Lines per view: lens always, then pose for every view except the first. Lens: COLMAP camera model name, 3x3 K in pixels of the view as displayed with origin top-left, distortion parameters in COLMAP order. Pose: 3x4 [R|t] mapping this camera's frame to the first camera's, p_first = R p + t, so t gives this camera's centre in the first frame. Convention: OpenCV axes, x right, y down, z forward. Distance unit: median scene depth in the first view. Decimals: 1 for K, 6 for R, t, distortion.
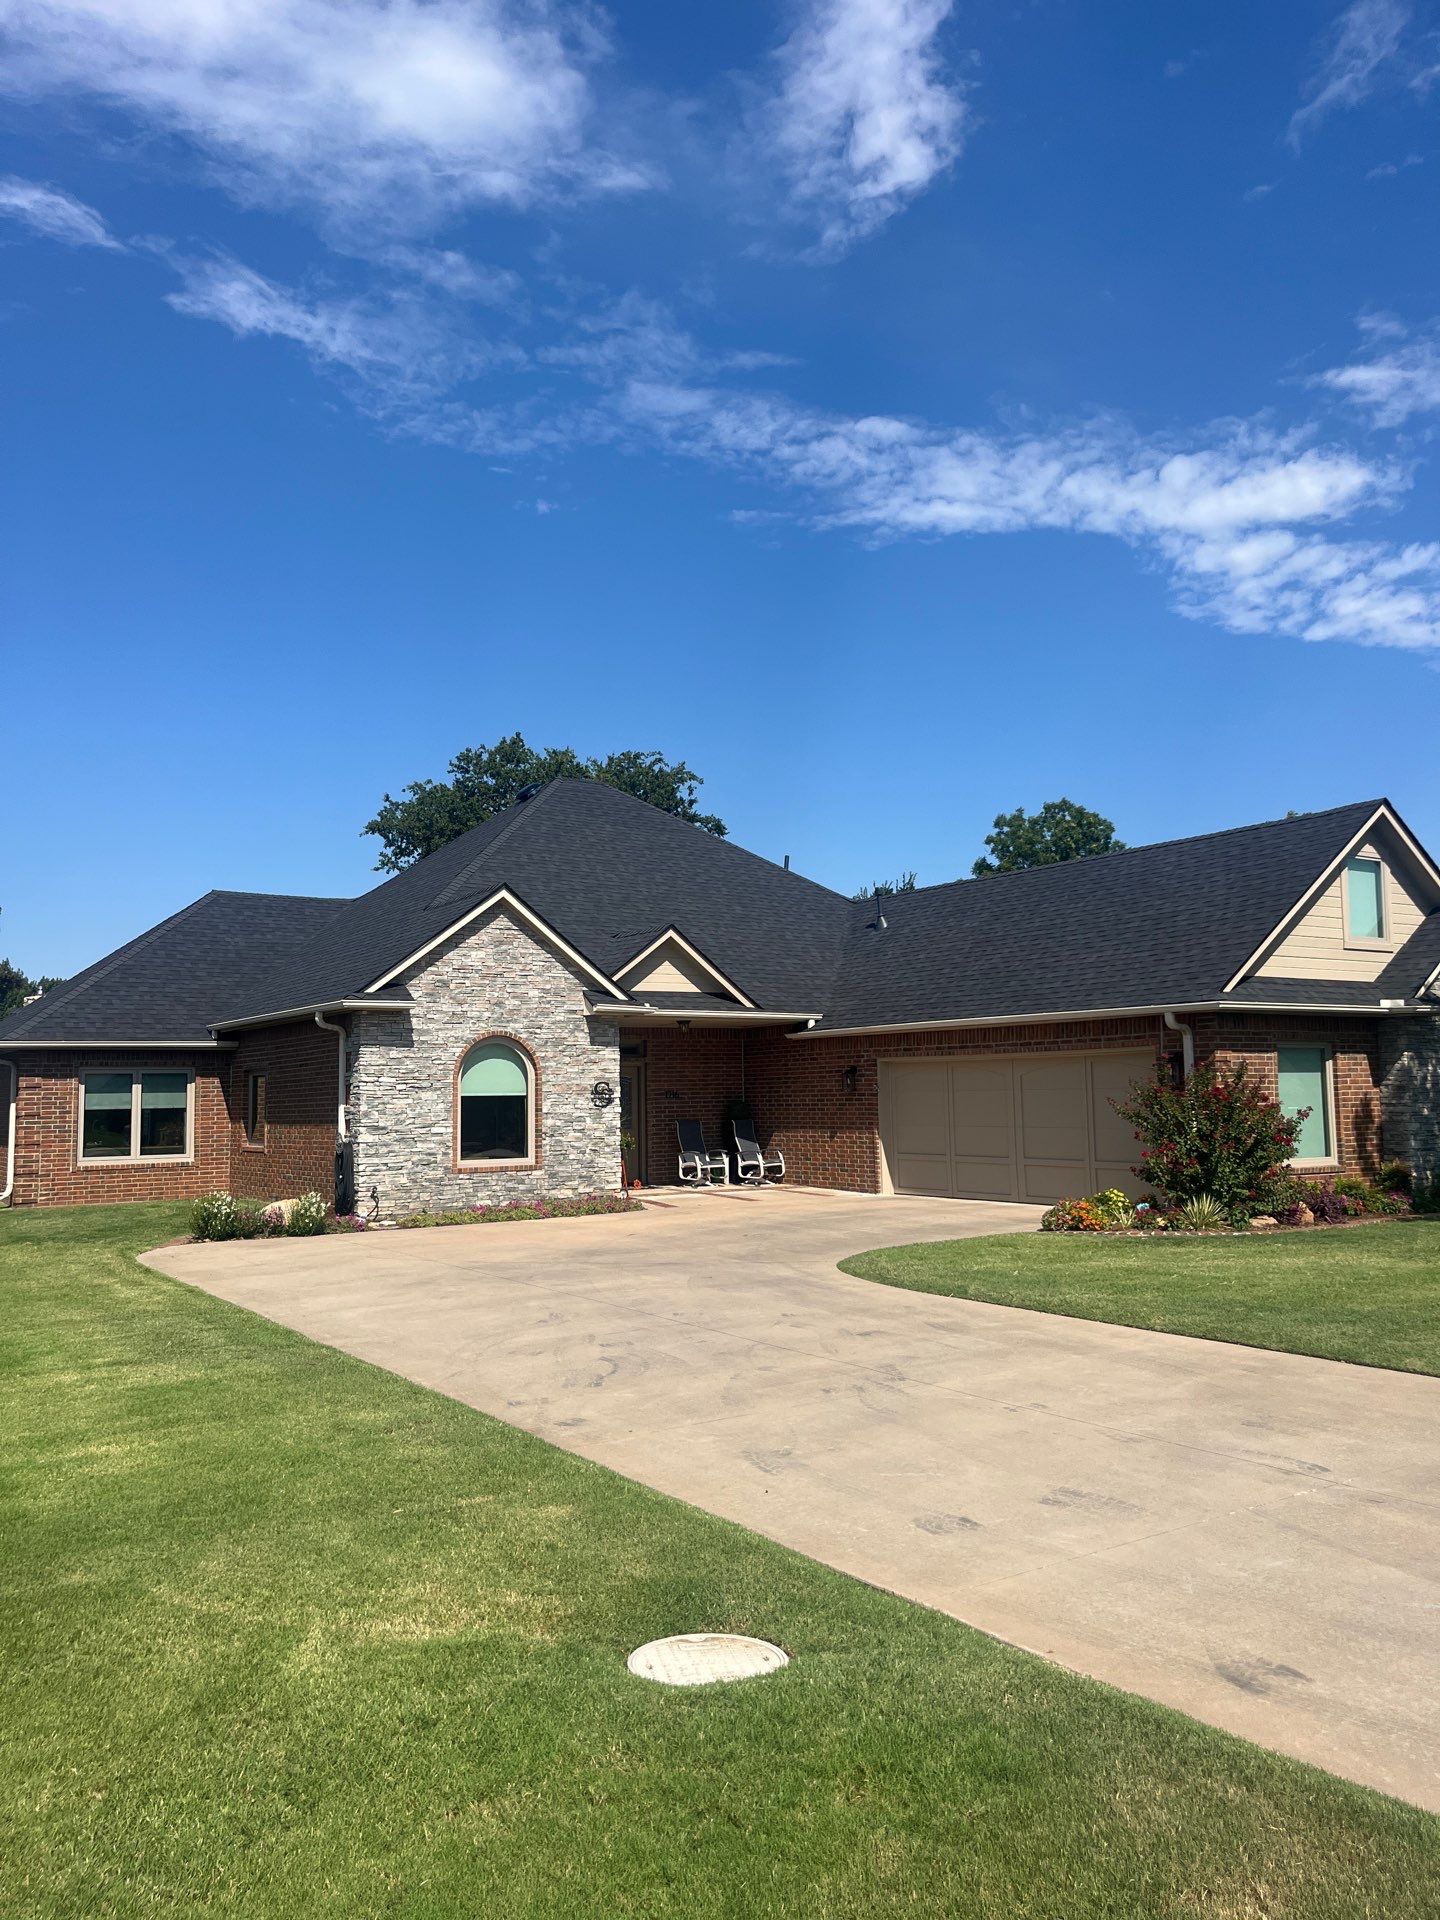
lens RADIAL K [[1360.4, 0, 711.4], [0, 1360.4, 966.0], [0, 0, 1]] dist [0.058909, -0.070146]
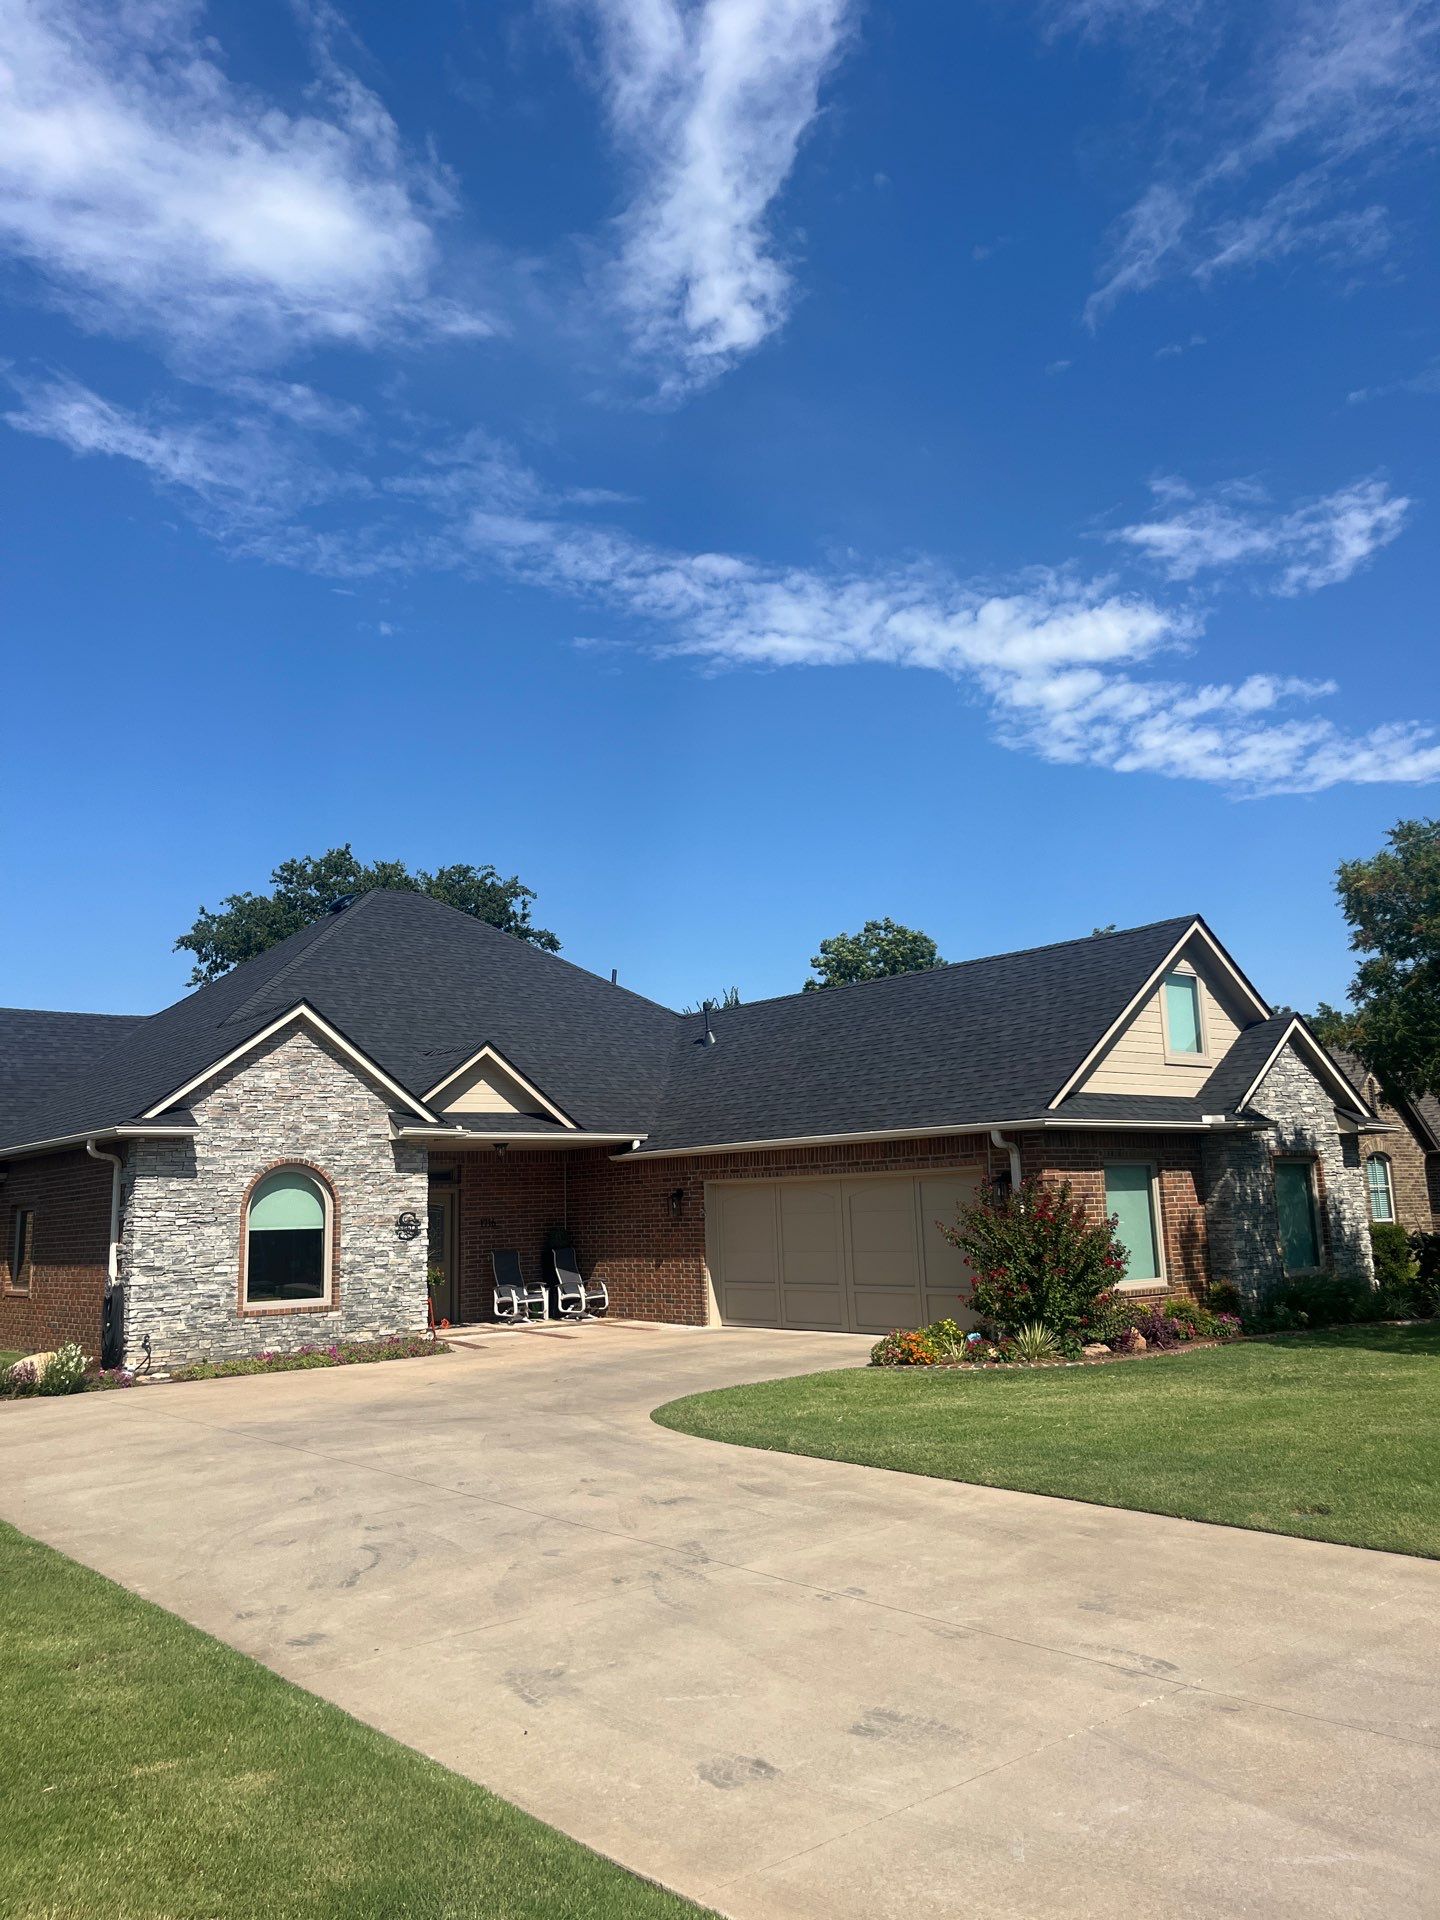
lens RADIAL K [[1363.0, 0, 694.5], [0, 1363.0, 961.8], [0, 0, 1]] dist [0.058874, -0.081283]
pose [[0.994571, 0.002148, 0.104039, 0.023392], [0.007023, 0.996122, -0.087702, -0.002024], [-0.103824, 0.087956, 0.990699, 0.056071]]
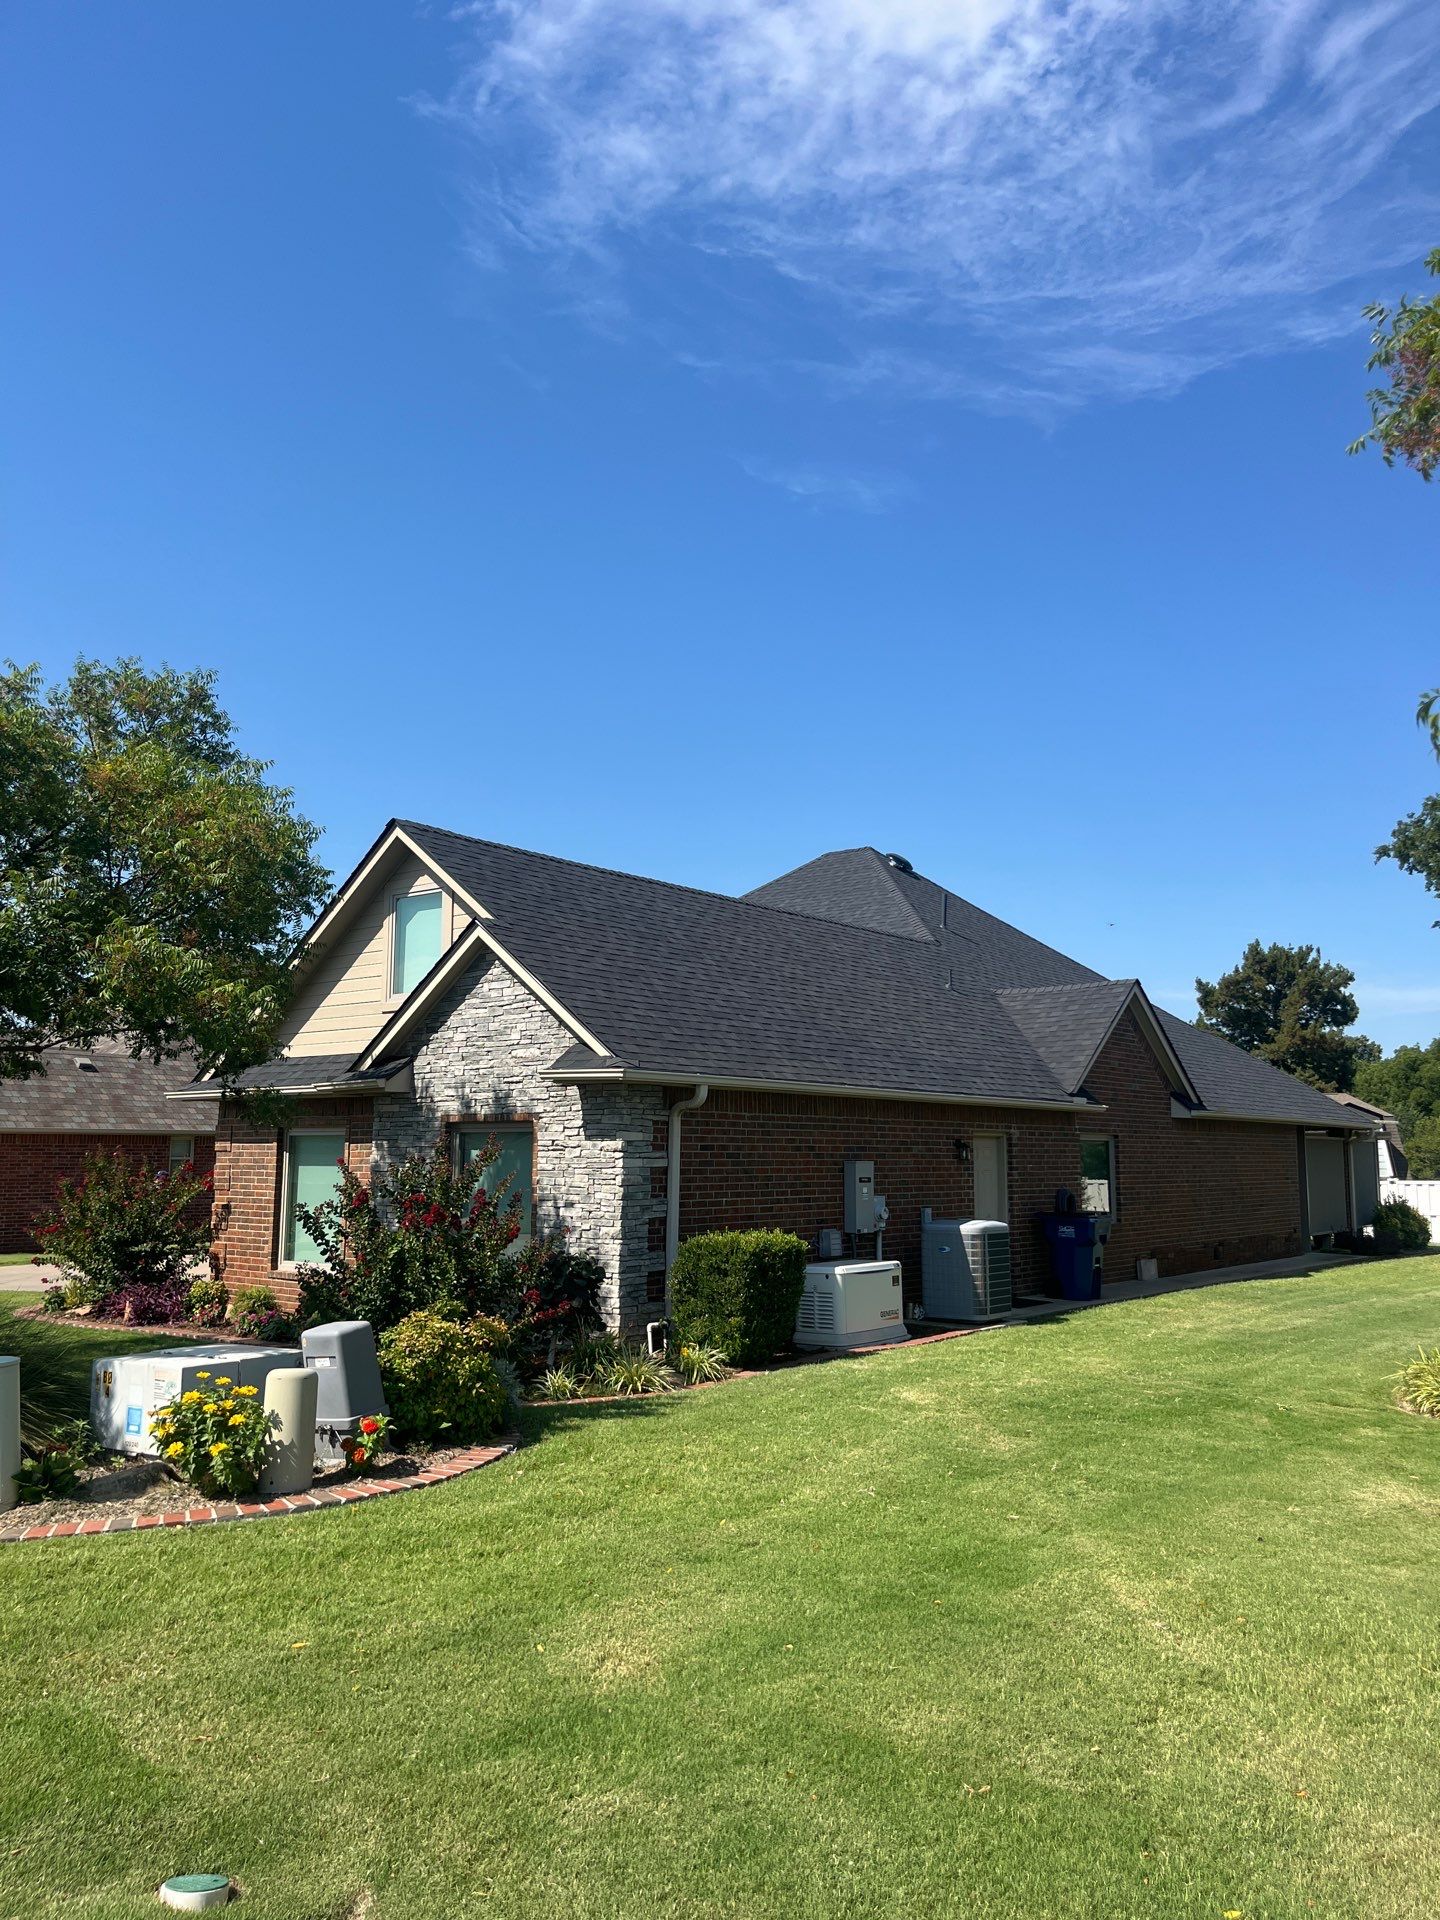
lens RADIAL K [[1357.7, 0, 737.8], [0, 1357.7, 958.8], [0, 0, 1]] dist [0.067562, -0.096443]
pose [[0.341628, -0.114943, -0.932780, 1.681779], [0.080028, 0.992446, -0.092985, 0.062752], [0.936422, -0.042882, 0.348246, 1.184911]]
